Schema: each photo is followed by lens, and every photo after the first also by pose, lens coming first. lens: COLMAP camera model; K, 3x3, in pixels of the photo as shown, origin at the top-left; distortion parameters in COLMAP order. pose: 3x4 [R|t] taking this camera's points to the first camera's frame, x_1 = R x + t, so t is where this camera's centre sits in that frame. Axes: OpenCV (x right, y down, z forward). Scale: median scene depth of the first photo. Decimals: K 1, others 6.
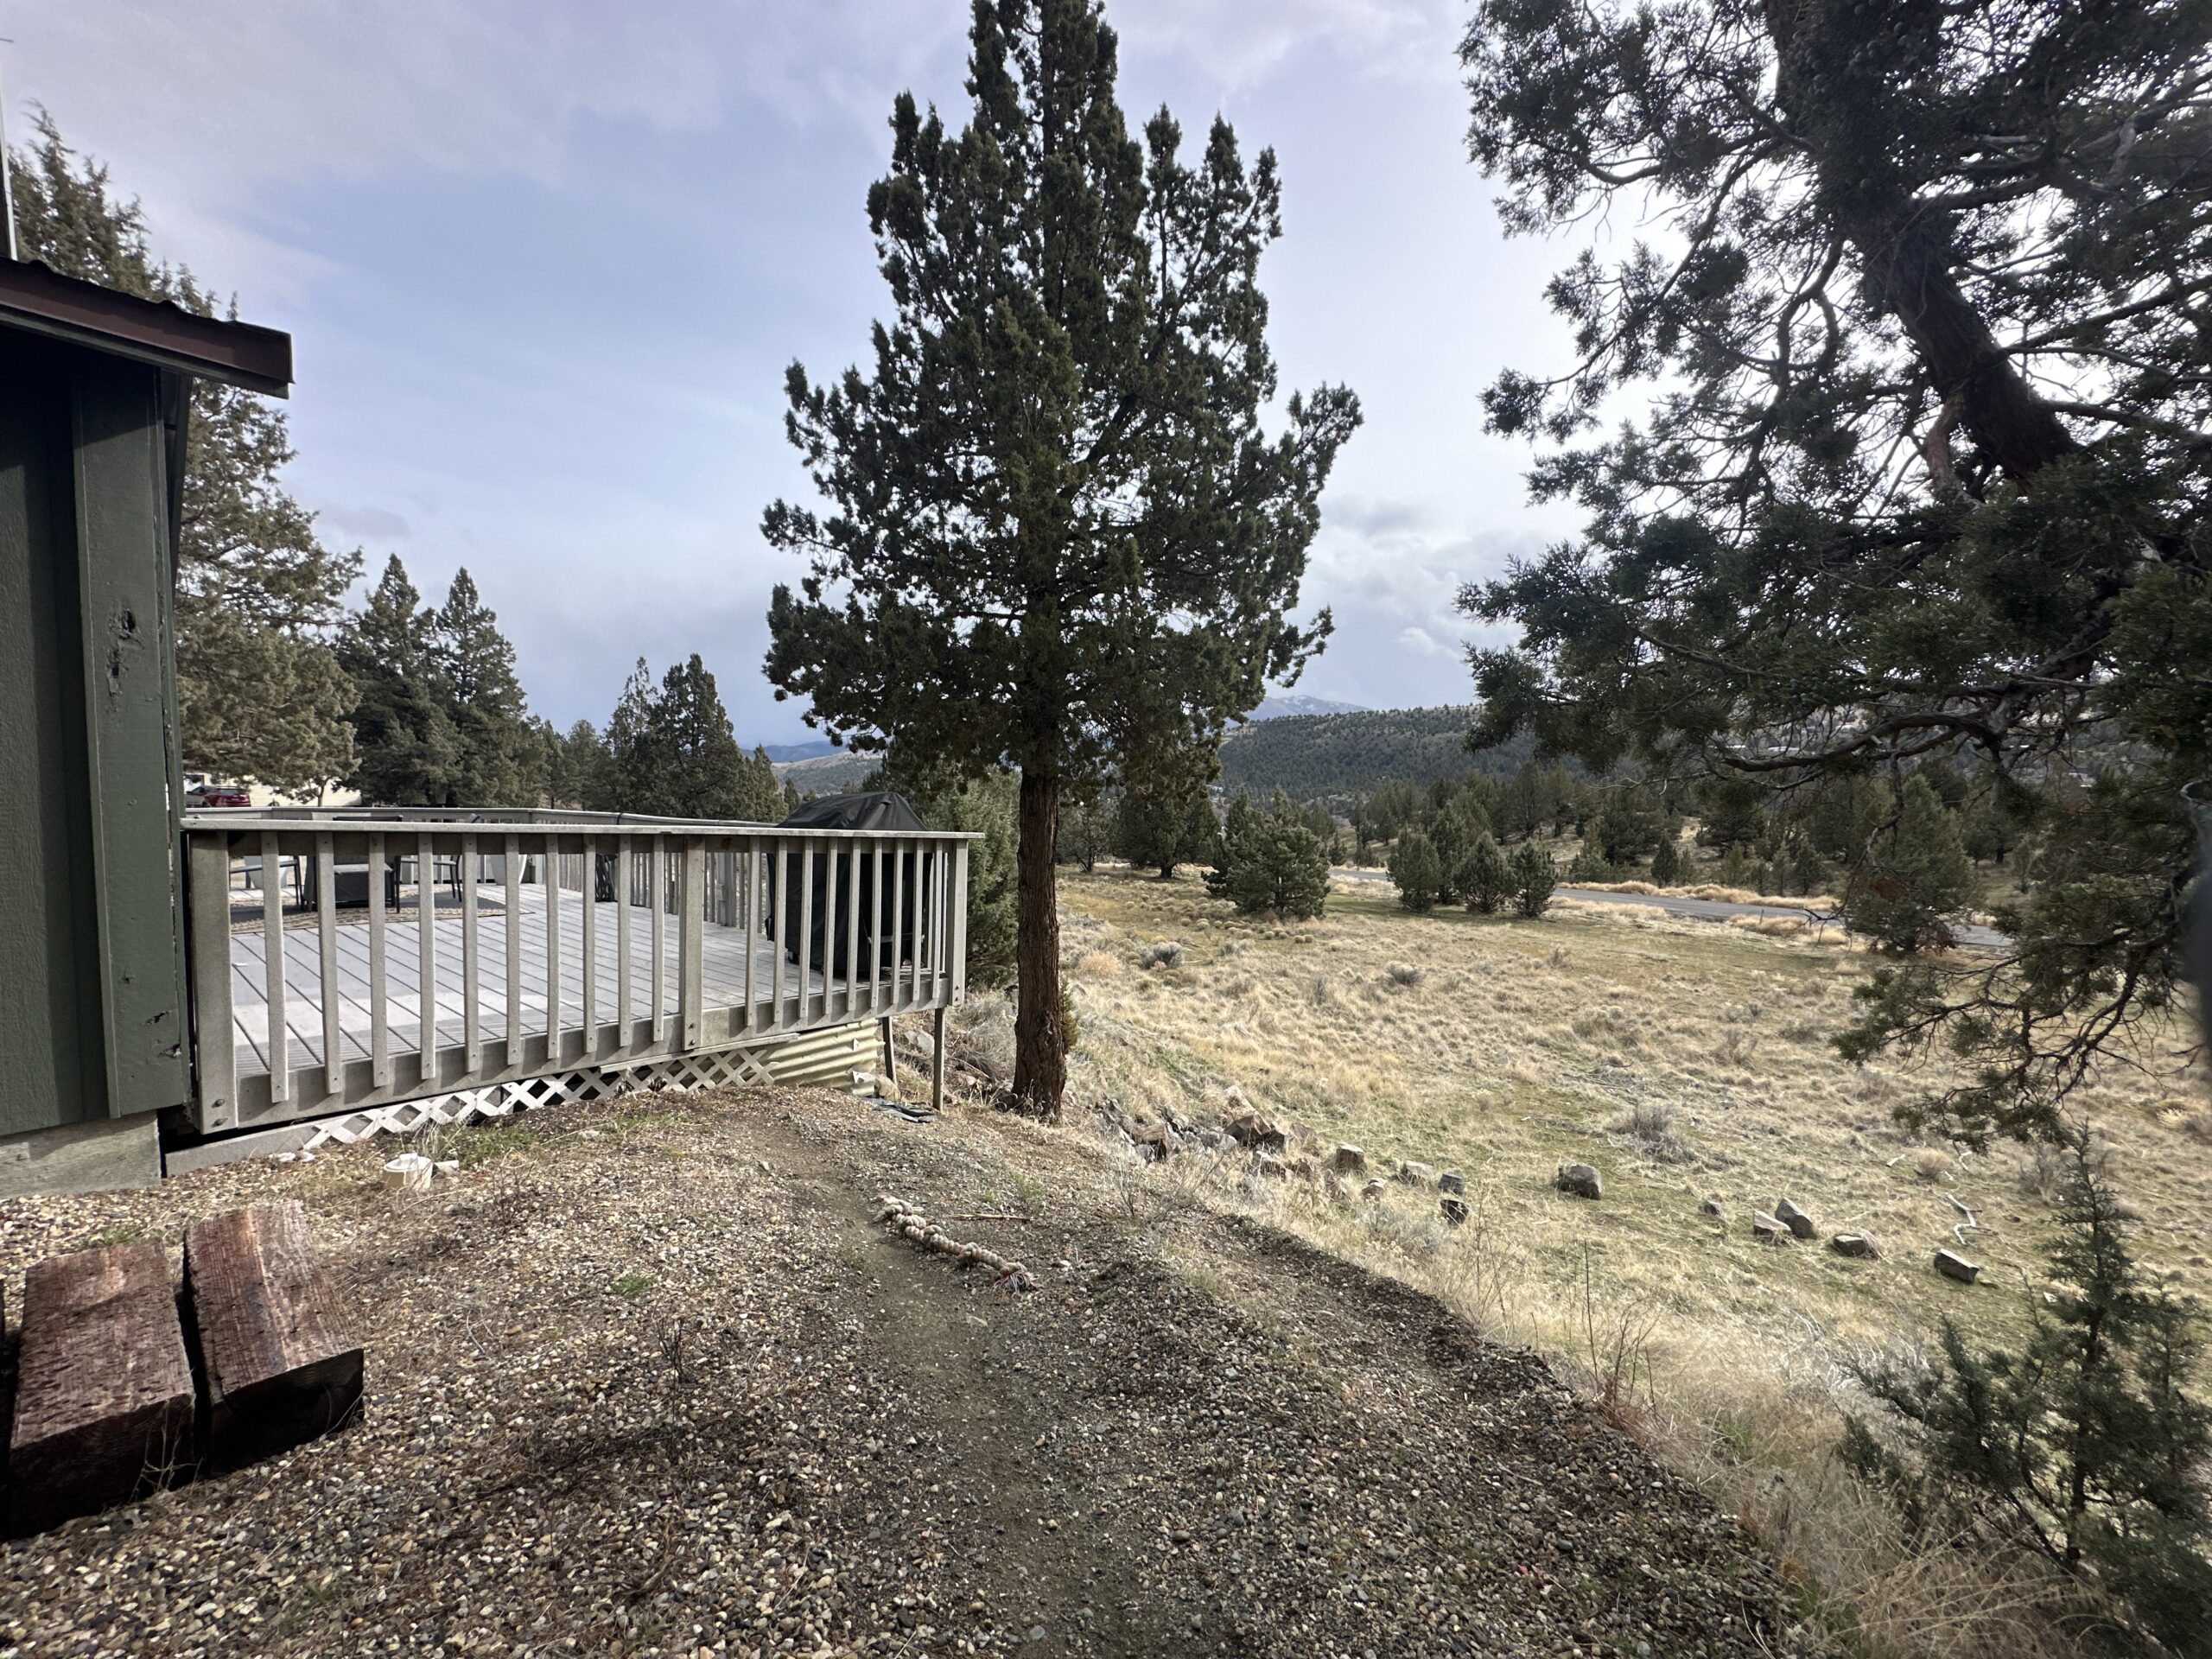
lens RADIAL K [[883.7, 0, 1103.8], [0, 883.7, 831.1], [0, 0, 1]] dist [-0.012548, 0.006767]
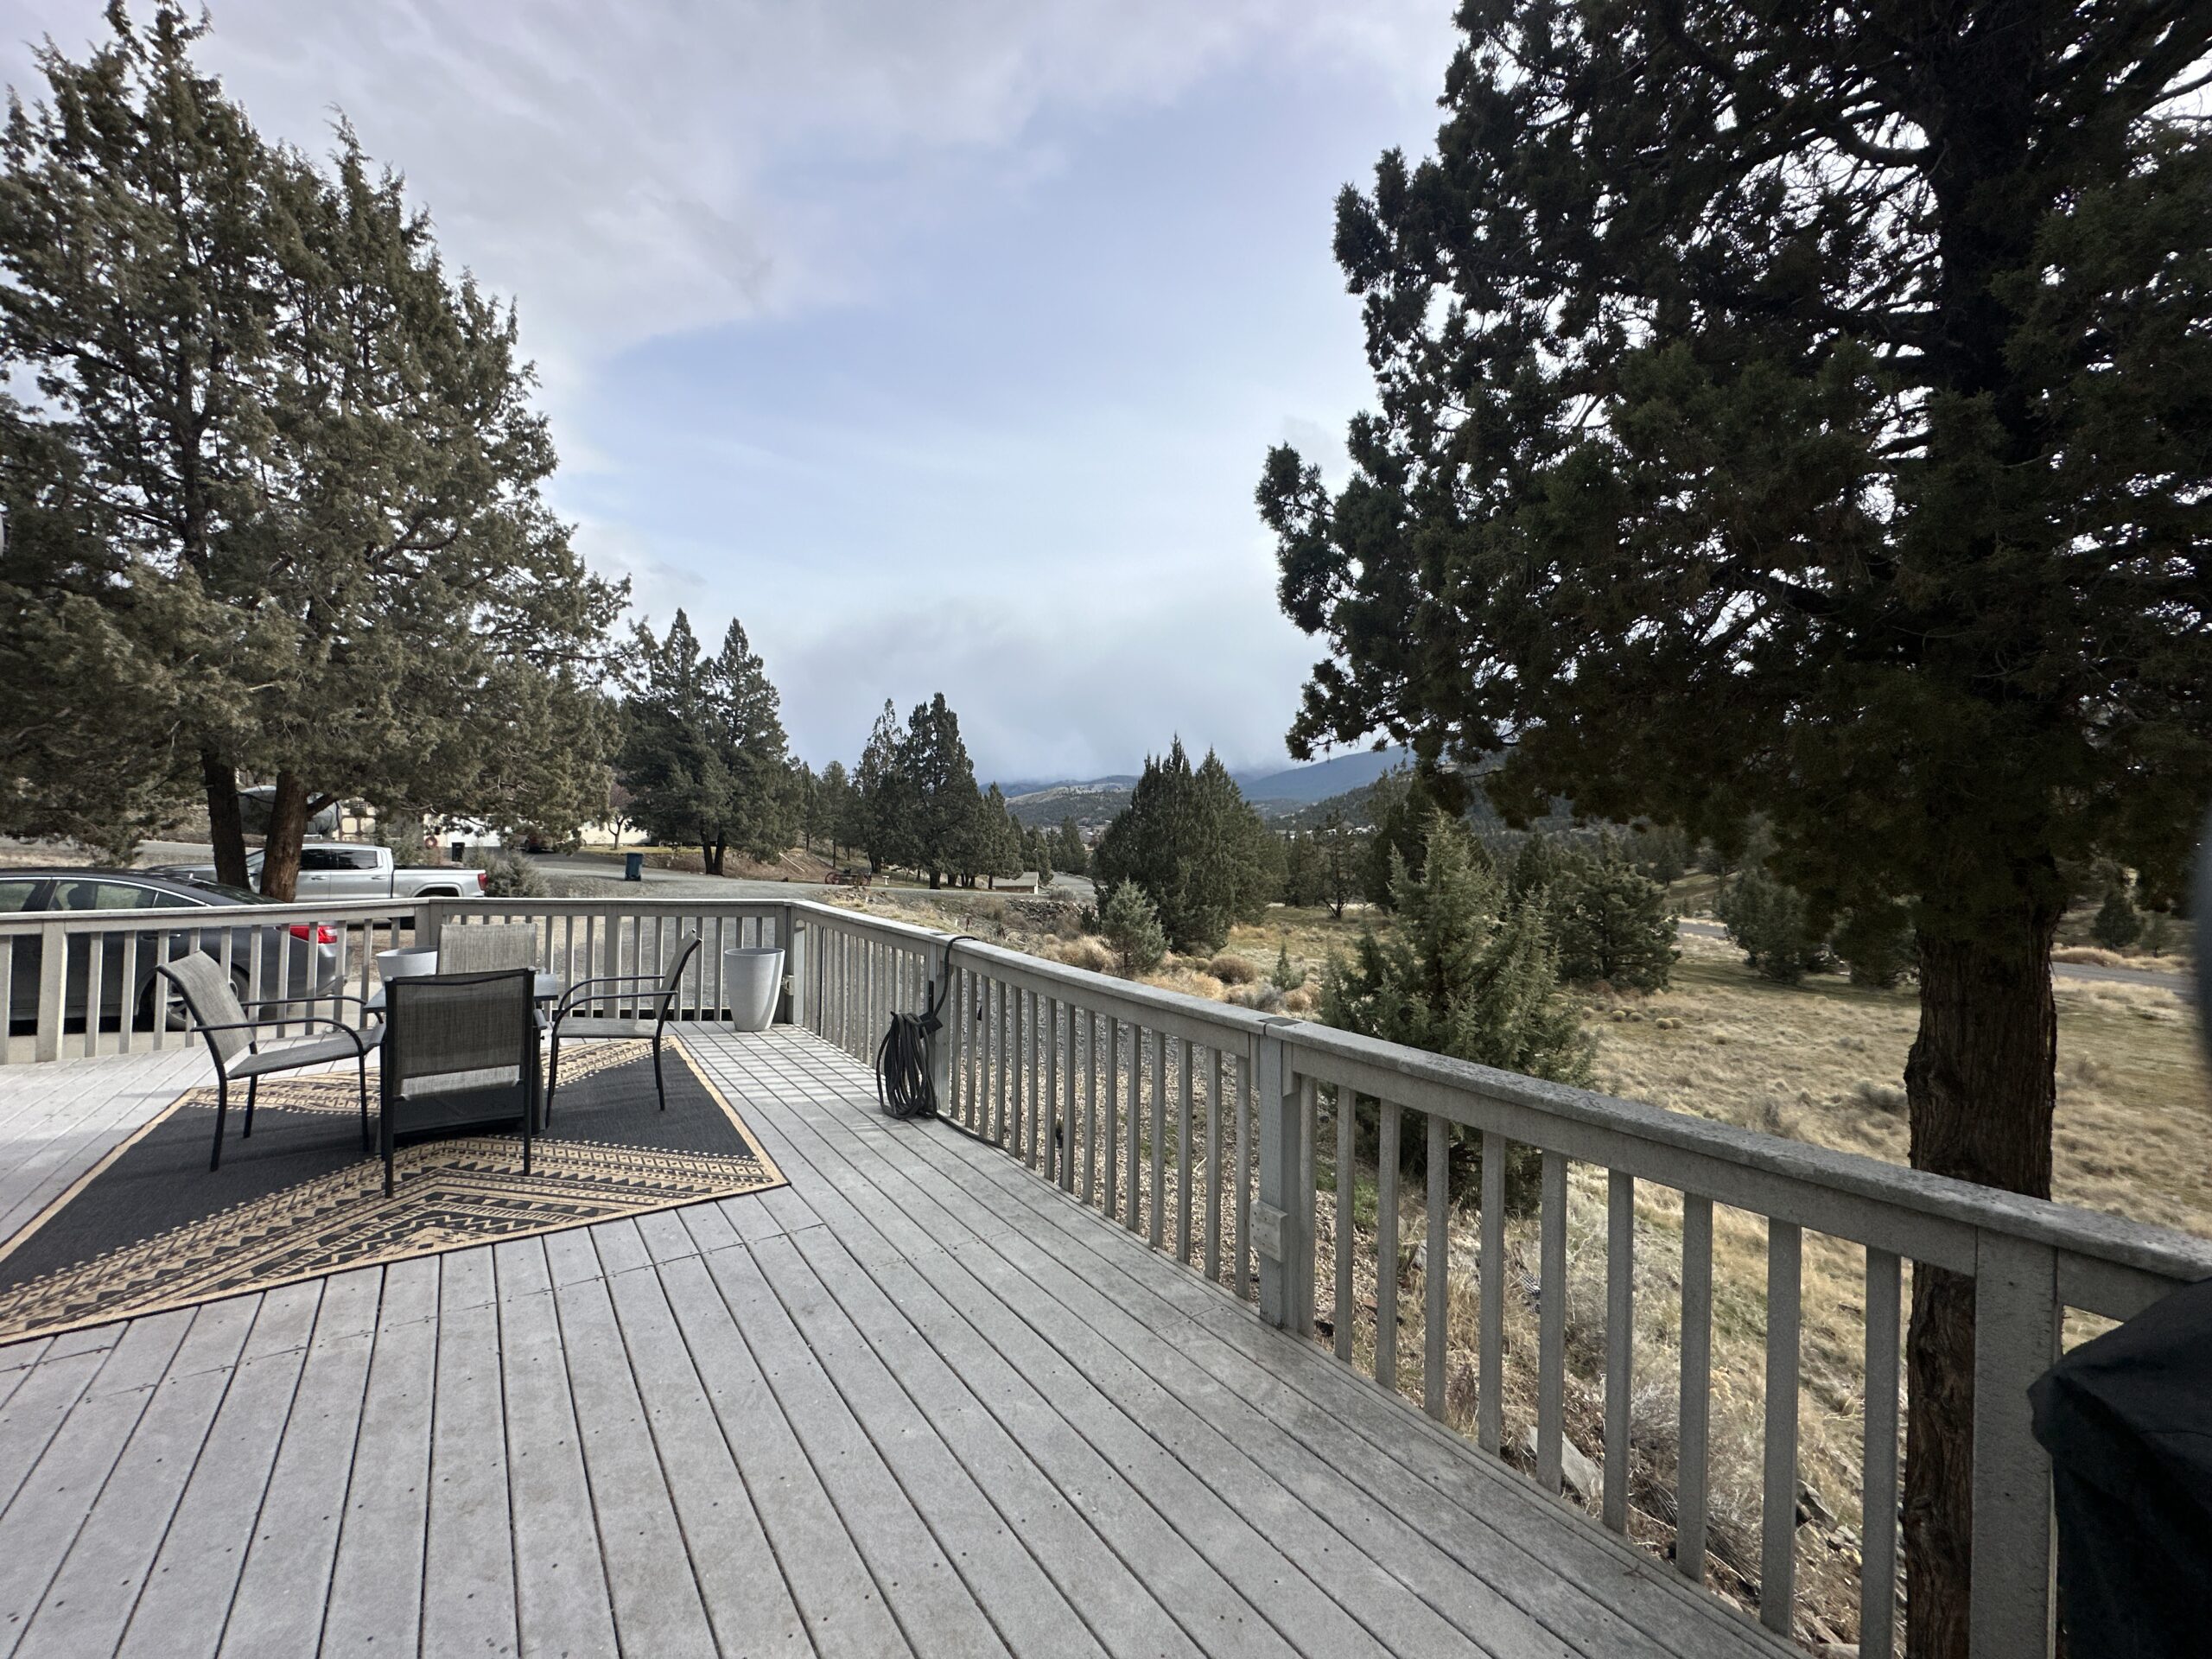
lens RADIAL K [[883.7, 0, 1103.8], [0, 883.7, 831.1], [0, 0, 1]] dist [-0.012548, 0.006767]
pose [[0.972535, 0.000148, -0.232755, -0.055650], [-0.008882, 0.999295, -0.036480, -0.010243], [0.232585, 0.037545, 0.971851, 0.085426]]
